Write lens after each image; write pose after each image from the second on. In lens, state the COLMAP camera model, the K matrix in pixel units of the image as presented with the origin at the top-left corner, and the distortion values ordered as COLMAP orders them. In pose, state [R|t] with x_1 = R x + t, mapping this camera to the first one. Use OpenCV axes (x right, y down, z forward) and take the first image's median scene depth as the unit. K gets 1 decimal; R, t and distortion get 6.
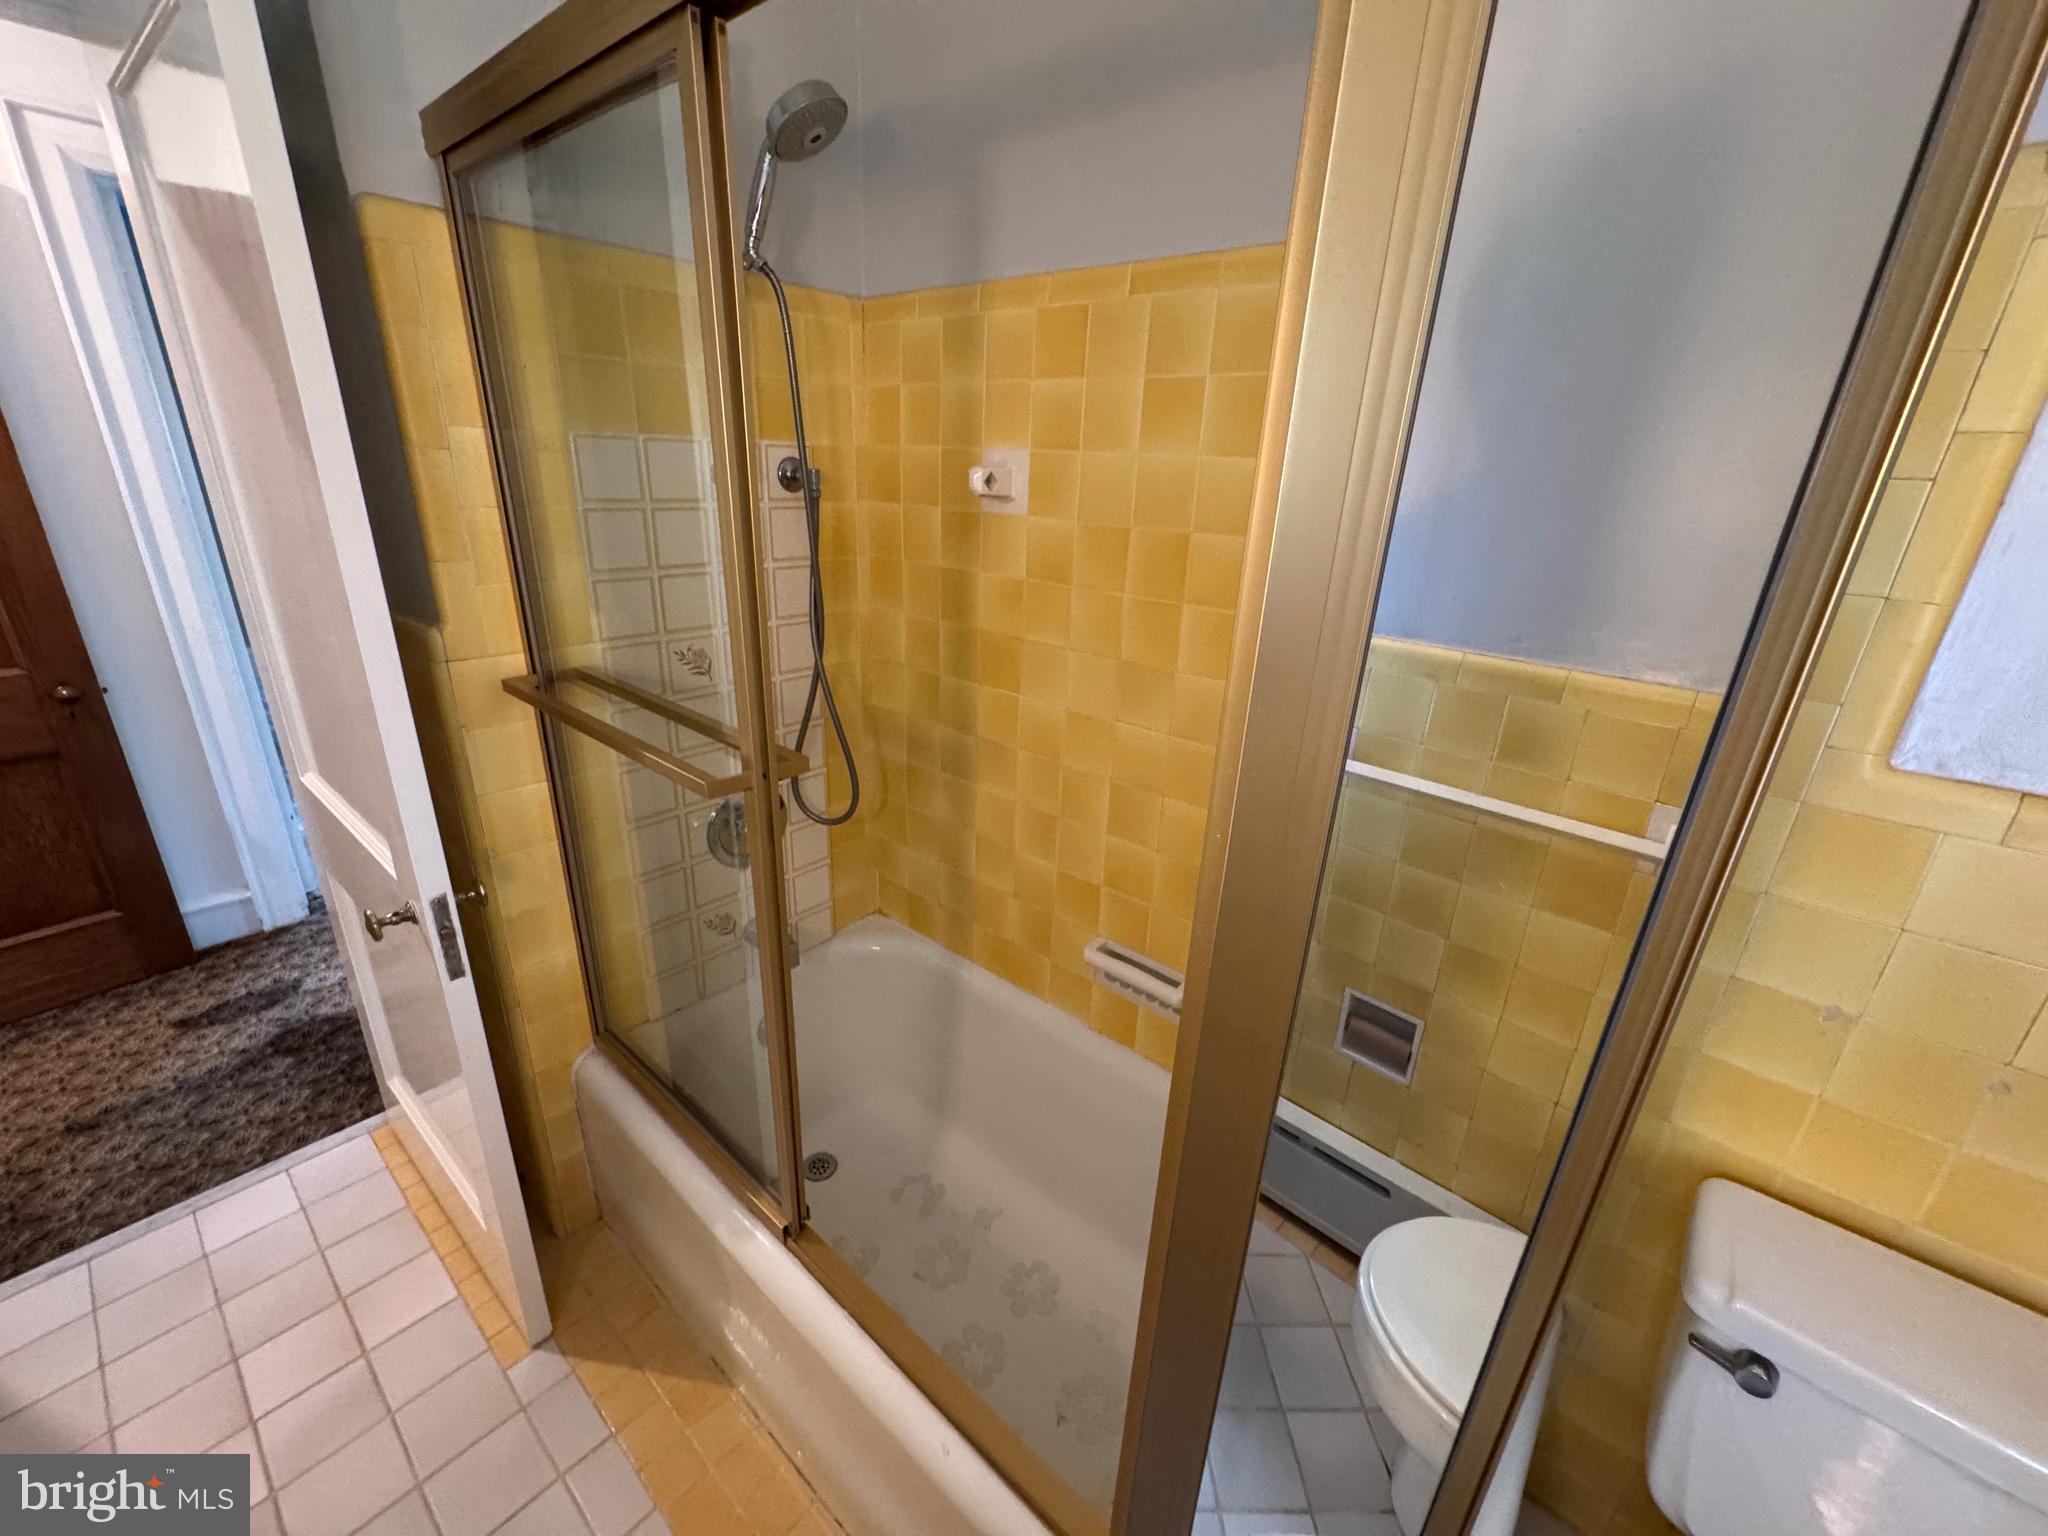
lens RADIAL K [[817.3, 0, 1024.0], [0, 817.3, 768.0], [0, 0, 1]] dist [-0.000990, 0.000074]
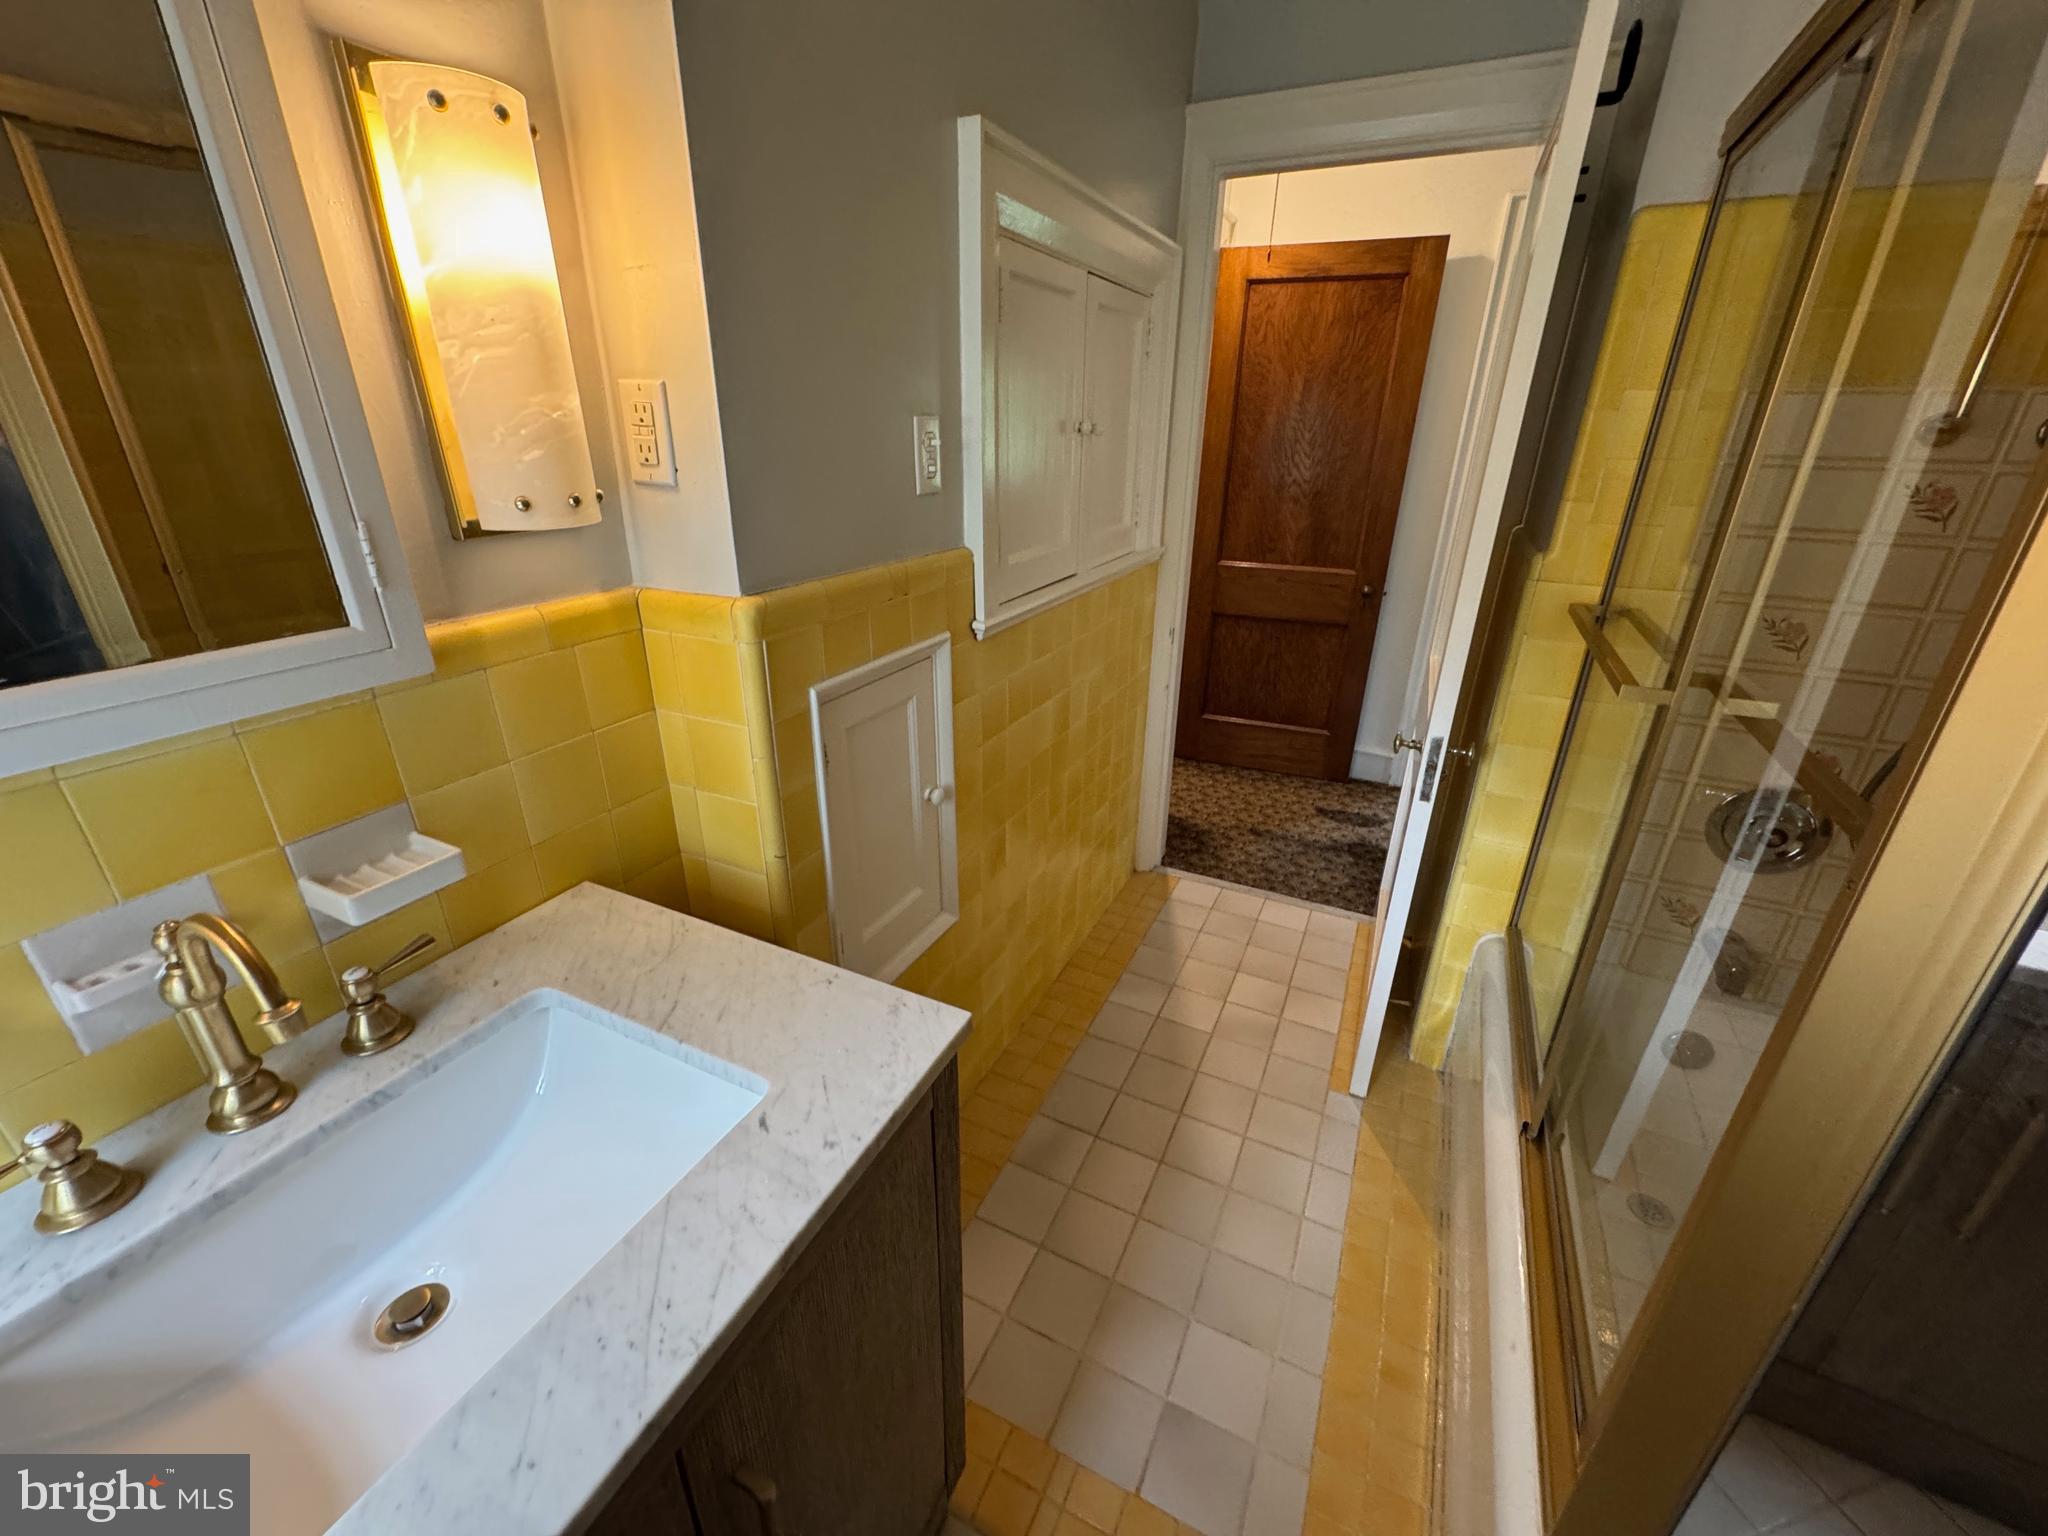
lens RADIAL K [[817.3, 0, 1024.0], [0, 817.3, 768.0], [0, 0, 1]] dist [-0.000990, 0.000074]
pose [[0.248311, 0.342561, -0.906087, 0.209562], [-0.343439, 0.905753, 0.248316, 0.056182], [0.905754, 0.249526, 0.342558, -0.052658]]
